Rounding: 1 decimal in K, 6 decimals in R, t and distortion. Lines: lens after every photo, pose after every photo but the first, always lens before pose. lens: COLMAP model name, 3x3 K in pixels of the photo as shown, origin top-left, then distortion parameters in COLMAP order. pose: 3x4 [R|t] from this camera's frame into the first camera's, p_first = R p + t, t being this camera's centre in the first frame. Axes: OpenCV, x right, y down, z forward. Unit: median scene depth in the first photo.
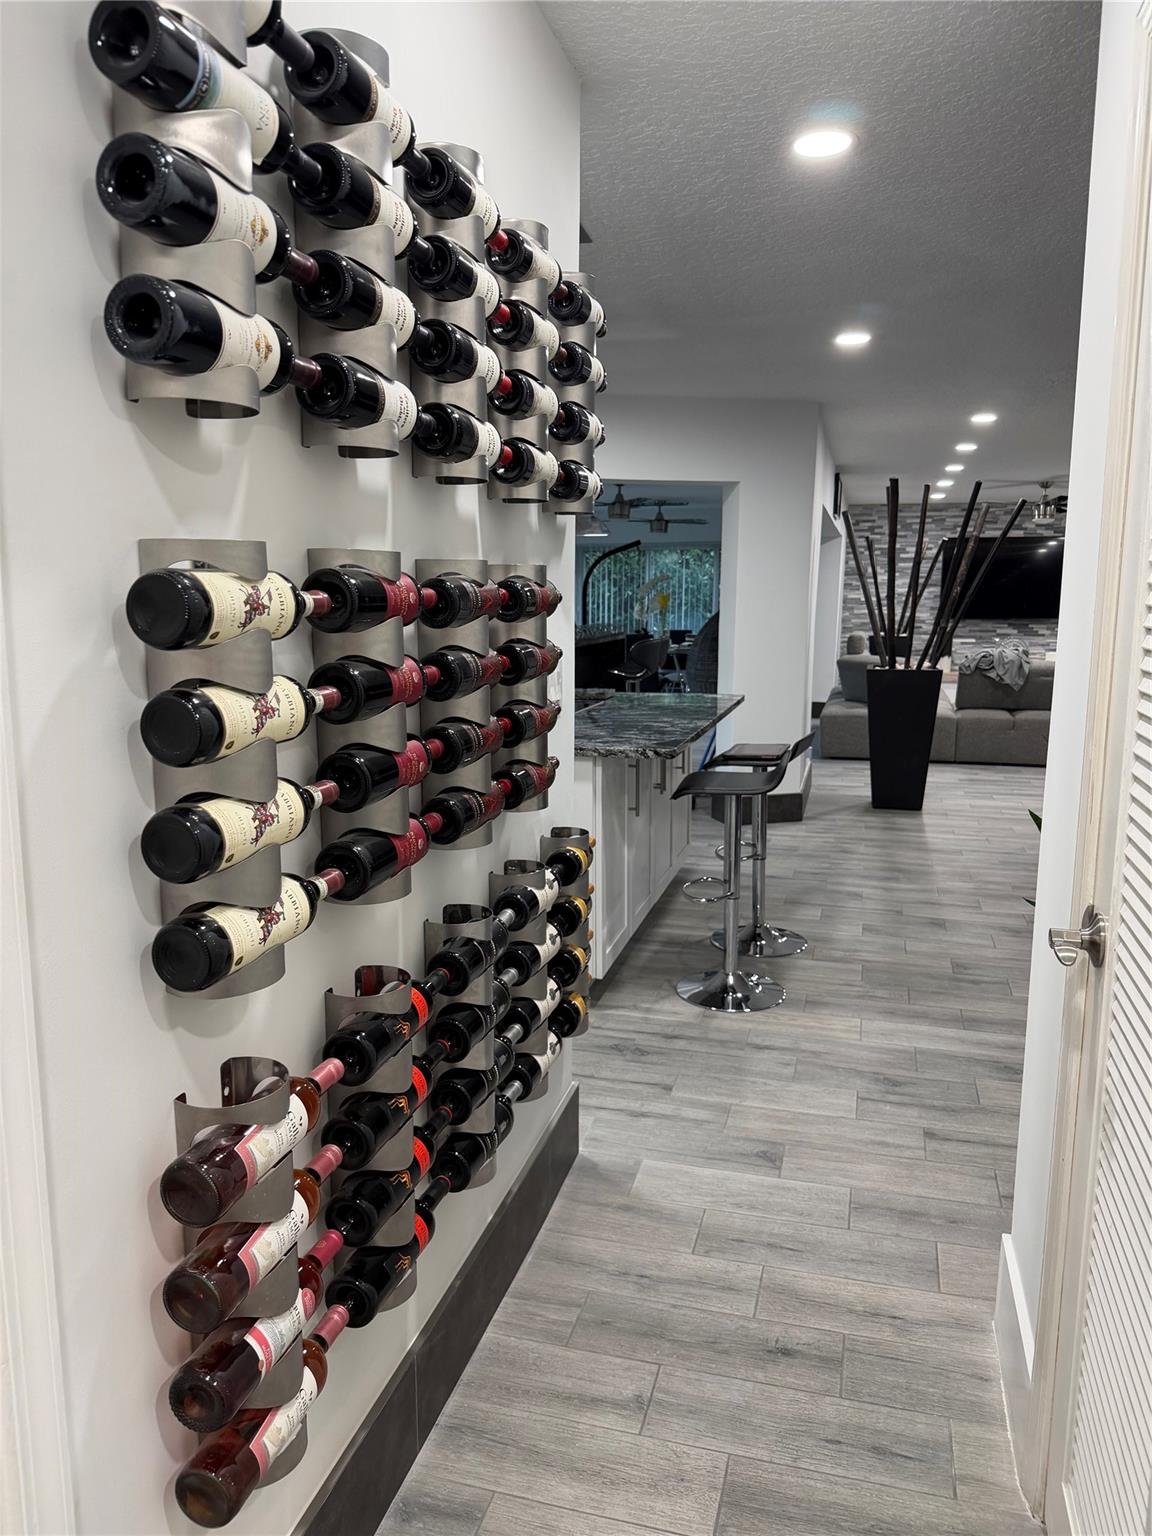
lens RADIAL K [[1084.8, 0, 583.3], [0, 1084.8, 772.0], [0, 0, 1]] dist [0.068268, -0.066506]
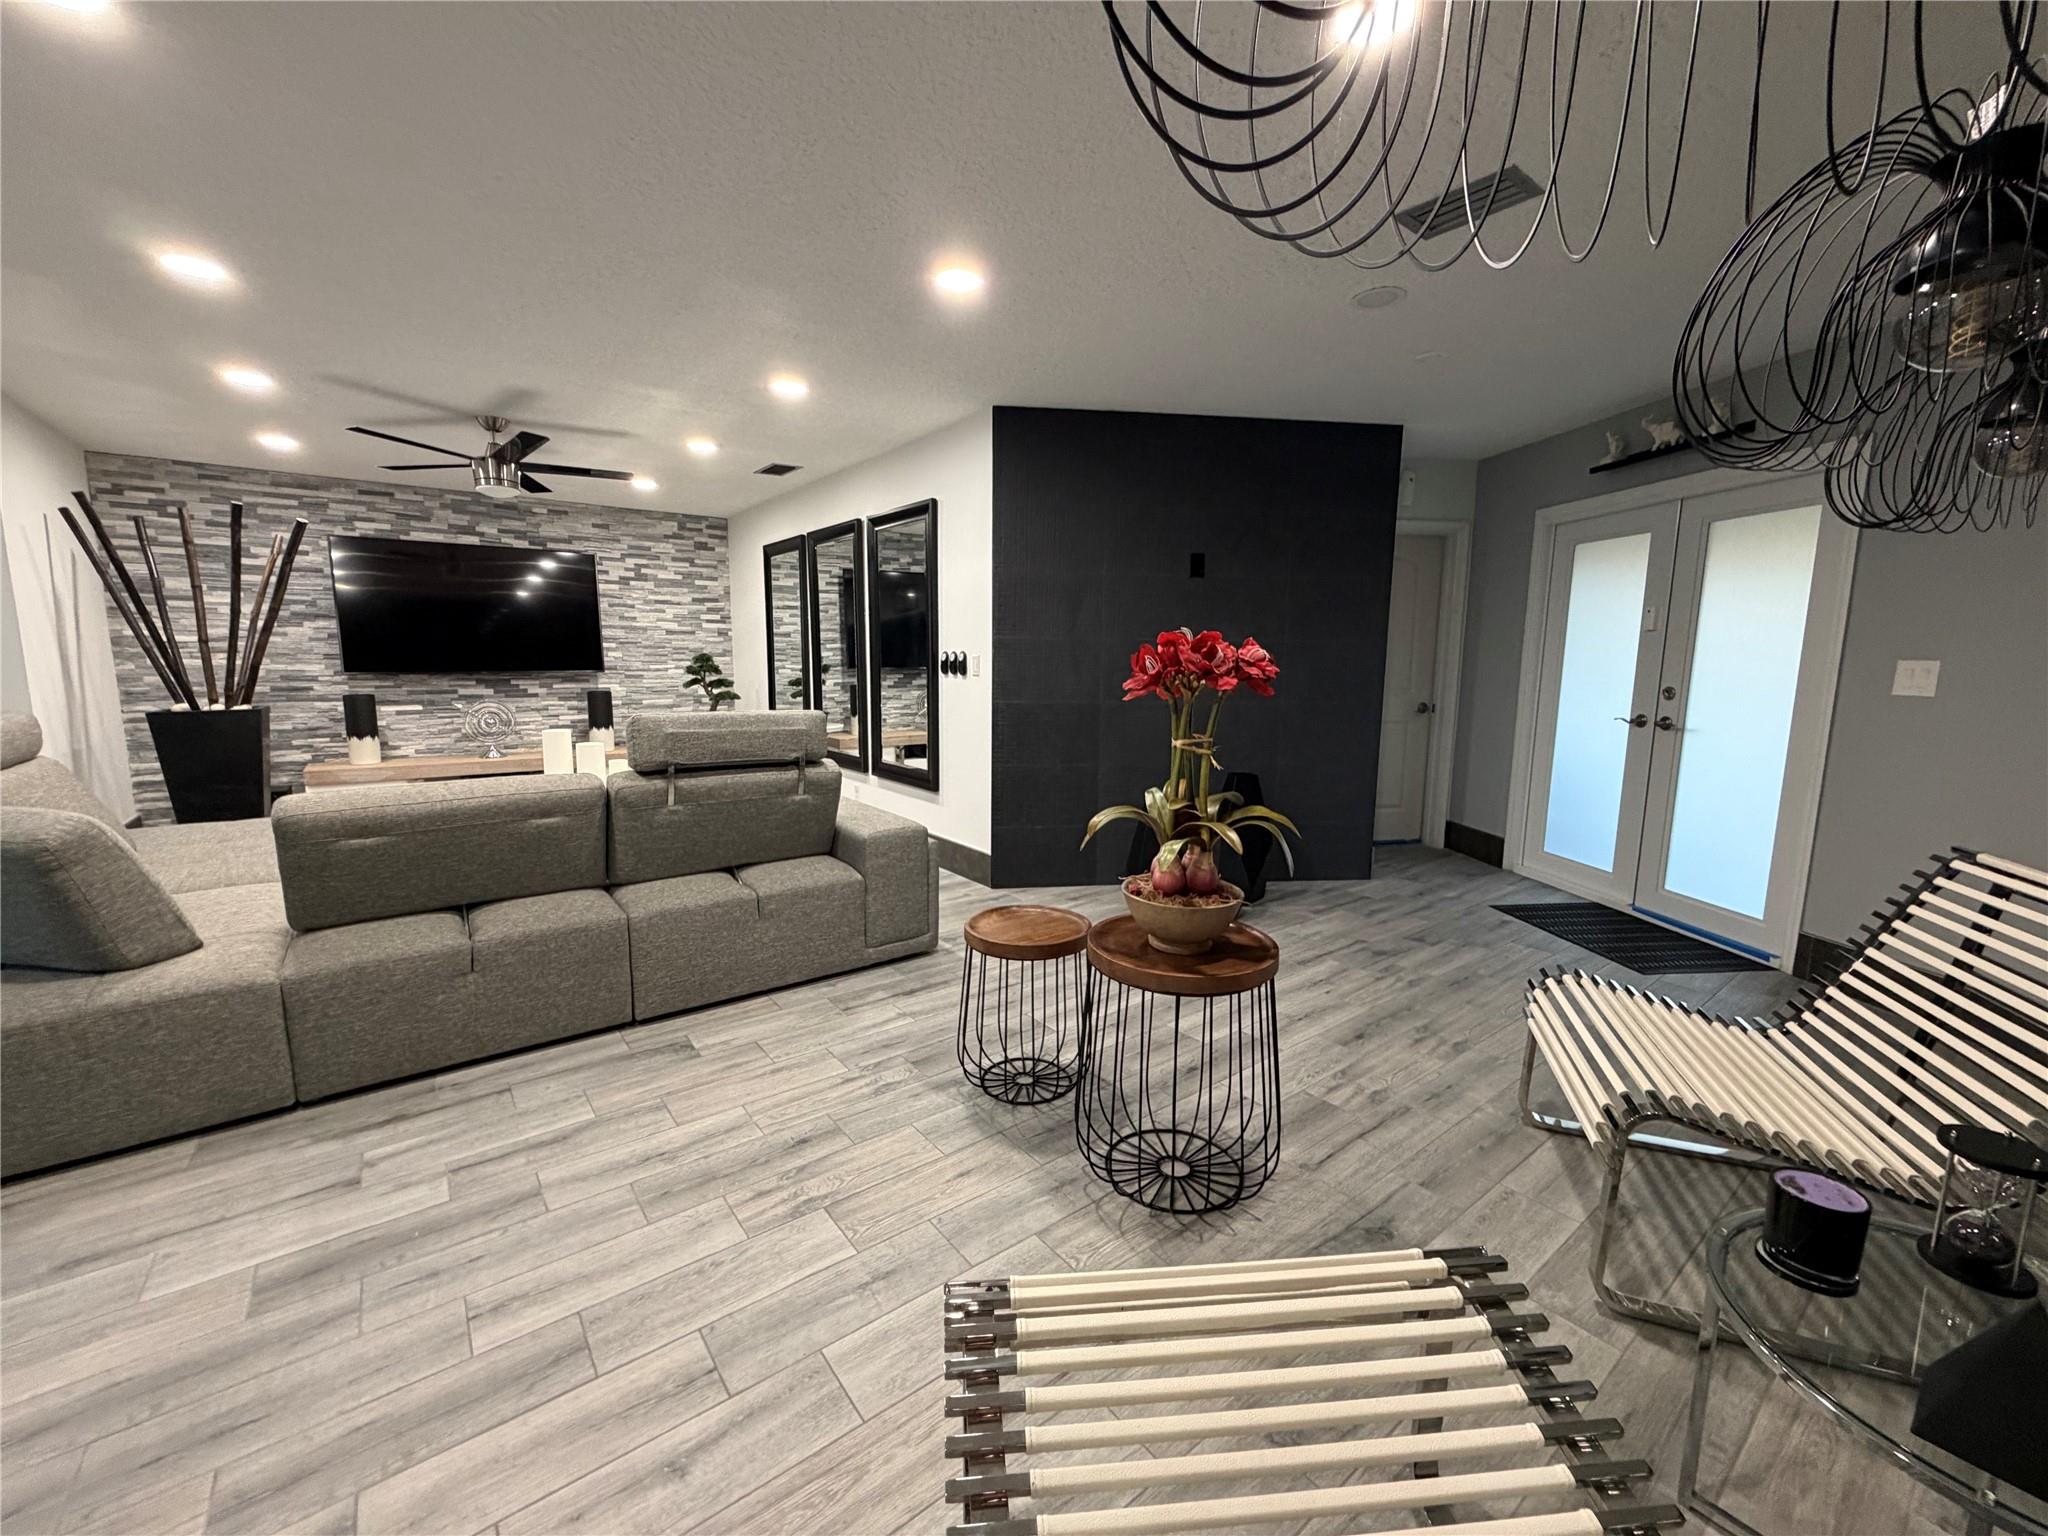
lens RADIAL K [[816.2, 0, 1013.8], [0, 816.2, 769.7], [0, 0, 1]] dist [0.000089, 0.000013]
pose [[0.611028, -0.114095, 0.783344, 0.867195], [0.126521, 0.990913, 0.045638, -0.281833], [-0.781433, 0.071224, 0.619911, 1.995680]]
